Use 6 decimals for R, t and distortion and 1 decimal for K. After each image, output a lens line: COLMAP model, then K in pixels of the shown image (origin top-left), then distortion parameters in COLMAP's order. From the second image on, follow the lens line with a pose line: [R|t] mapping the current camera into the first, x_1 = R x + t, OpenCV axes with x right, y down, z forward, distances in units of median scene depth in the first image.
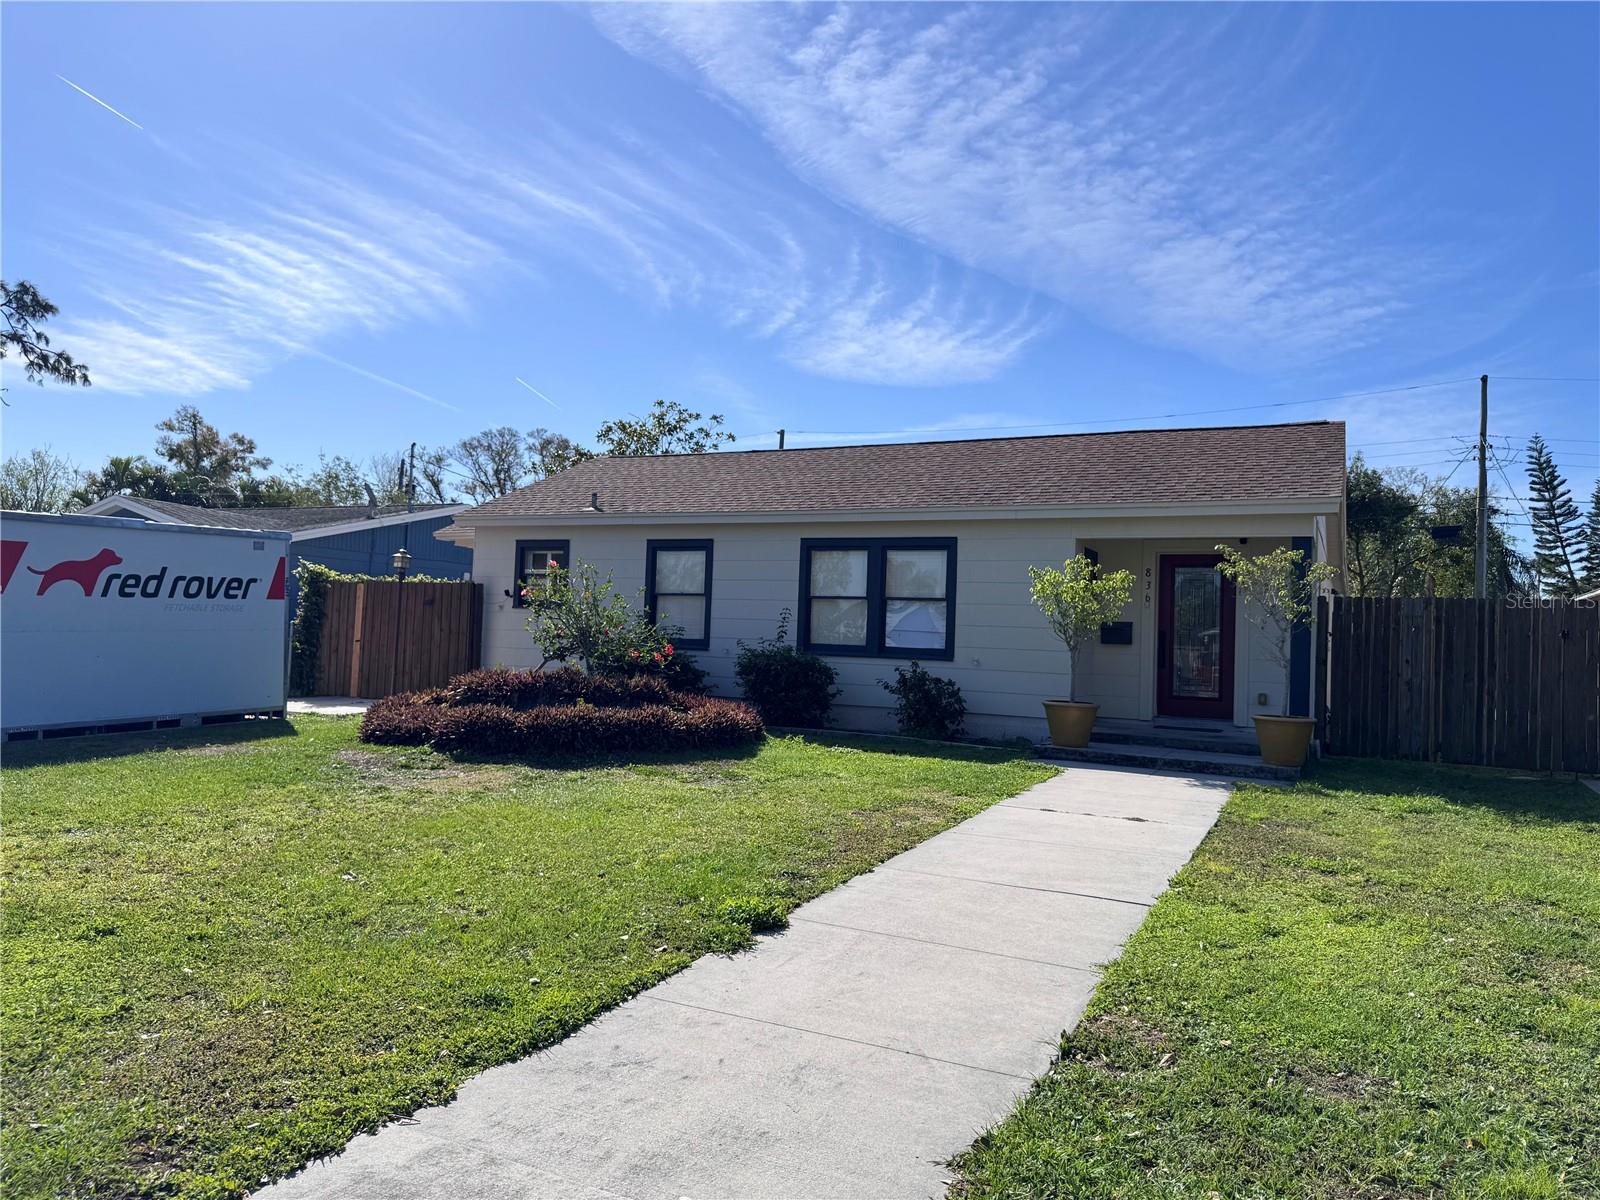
lens RADIAL K [[1107.9, 0, 786.5], [0, 1107.9, 602.2], [0, 0, 1]] dist [0.114406, -0.219609]
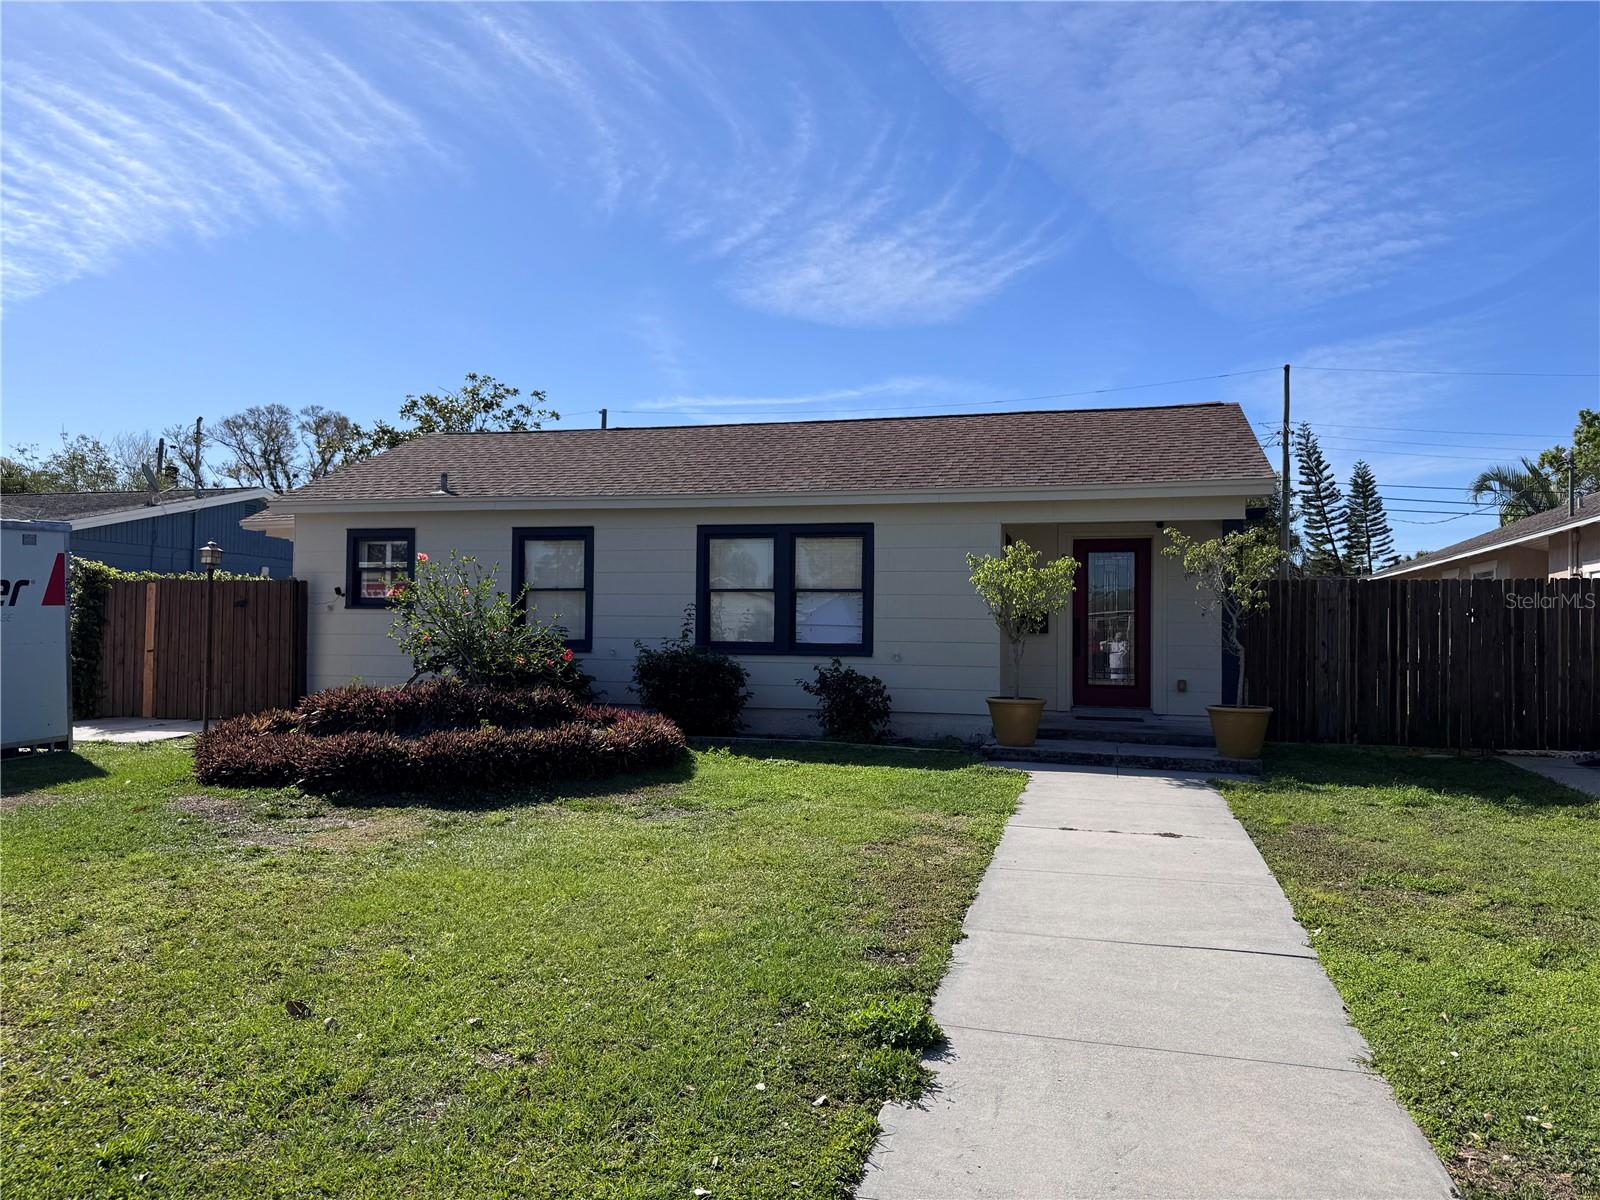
lens RADIAL K [[1130.6, 0, 831.6], [0, 1130.6, 624.3], [0, 0, 1]] dist [0.061277, -0.103666]
pose [[0.979723, -0.025242, 0.198759, -0.067134], [0.018939, 0.999258, 0.033549, -0.006020], [-0.199458, -0.029104, 0.979474, 0.079804]]
